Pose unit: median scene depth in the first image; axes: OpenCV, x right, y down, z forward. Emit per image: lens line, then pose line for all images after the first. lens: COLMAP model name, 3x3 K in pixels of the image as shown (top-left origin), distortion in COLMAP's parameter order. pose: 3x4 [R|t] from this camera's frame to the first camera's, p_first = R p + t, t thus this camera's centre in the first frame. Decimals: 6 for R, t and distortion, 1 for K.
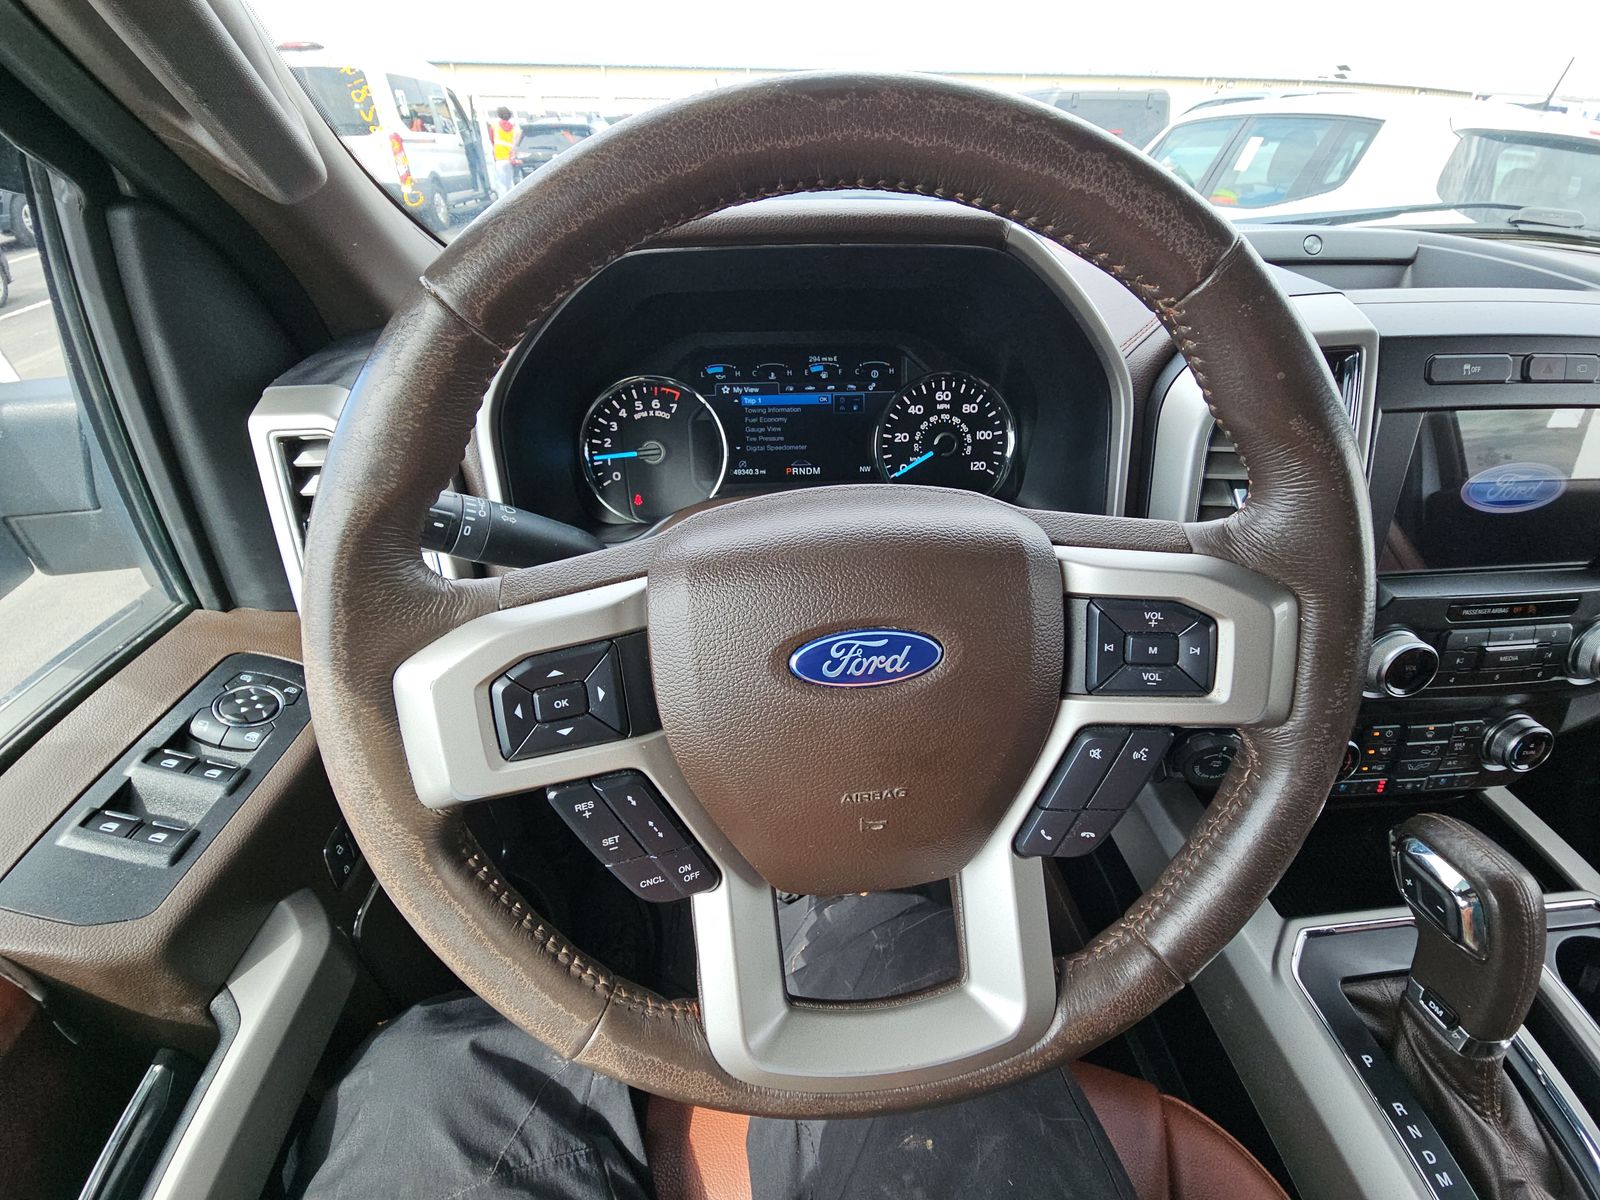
lens RADIAL K [[642.5, 0, 800.0], [0, 642.5, 600.0], [0, 0, 1]] dist [0.032799, -0.015704]
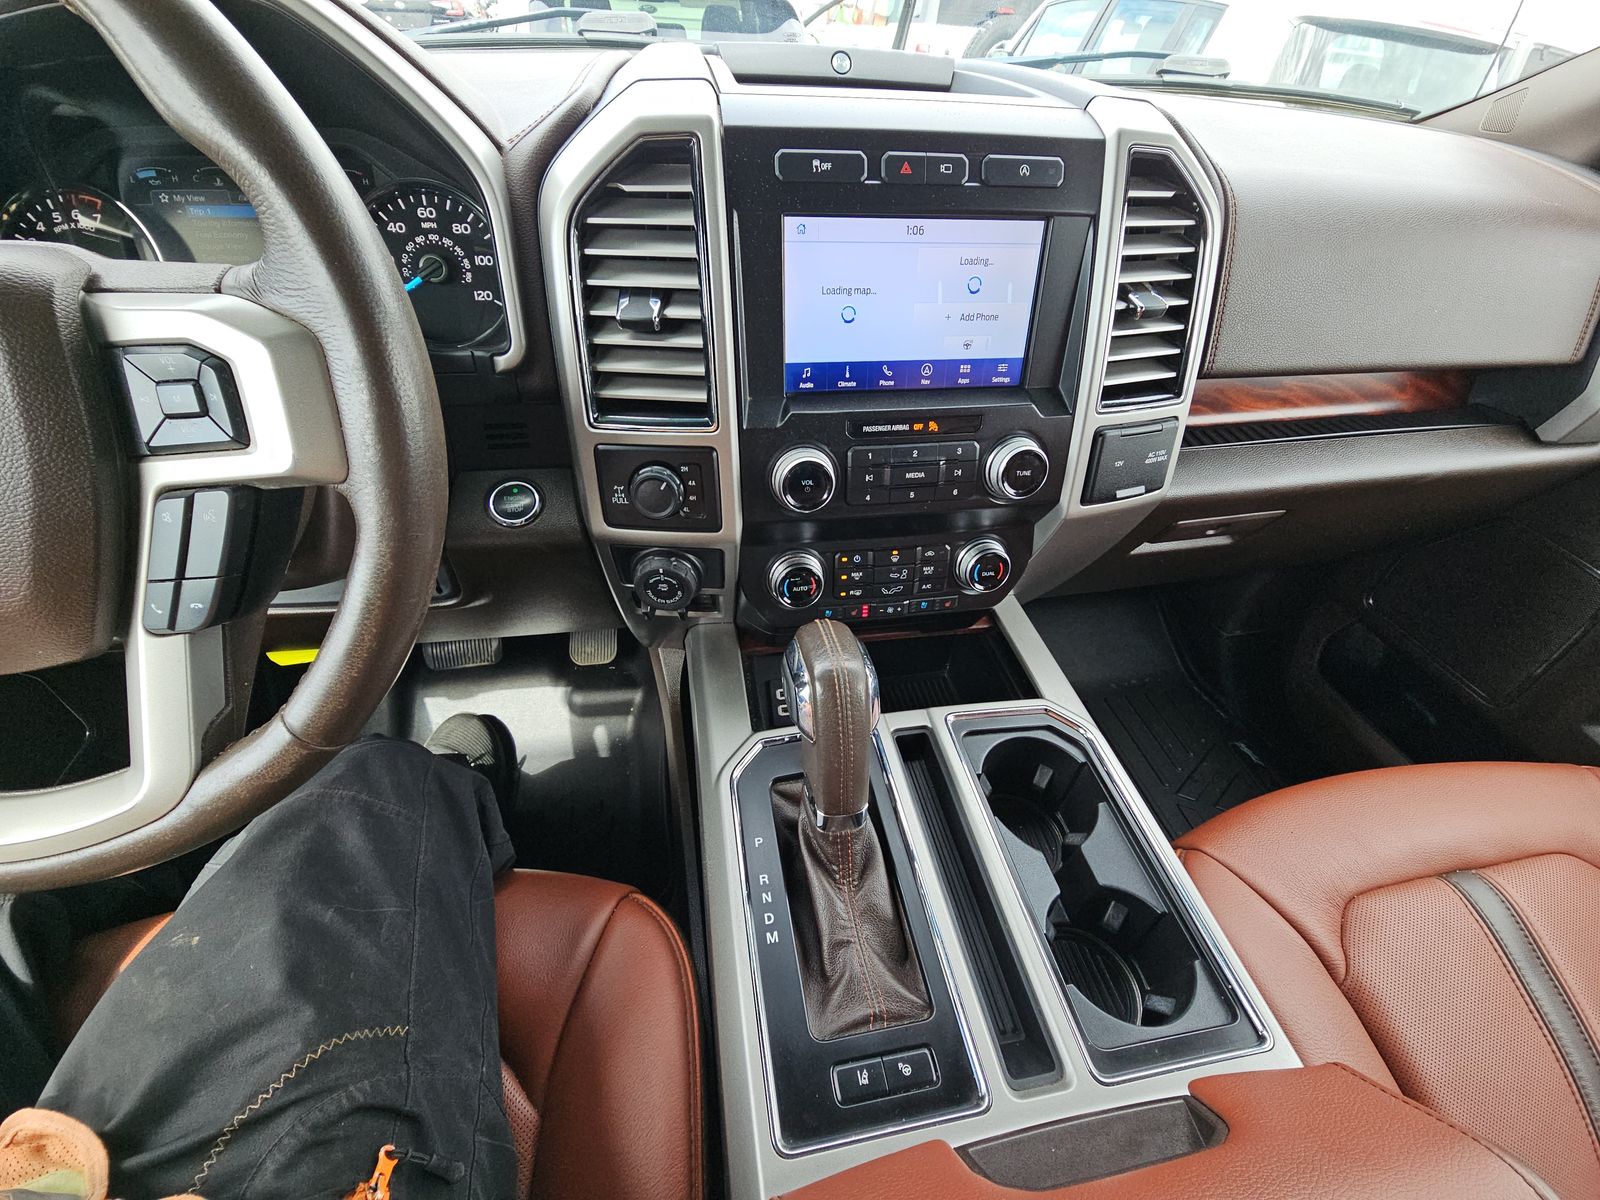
lens RADIAL K [[642.5, 0, 800.0], [0, 642.5, 600.0], [0, 0, 1]] dist [0.032799, -0.015704]
pose [[0.995422, -0.031002, 0.090410, 0.650705], [0.020570, 0.993254, 0.114124, 0.137659], [-0.093338, -0.111742, 0.989344, -0.033159]]
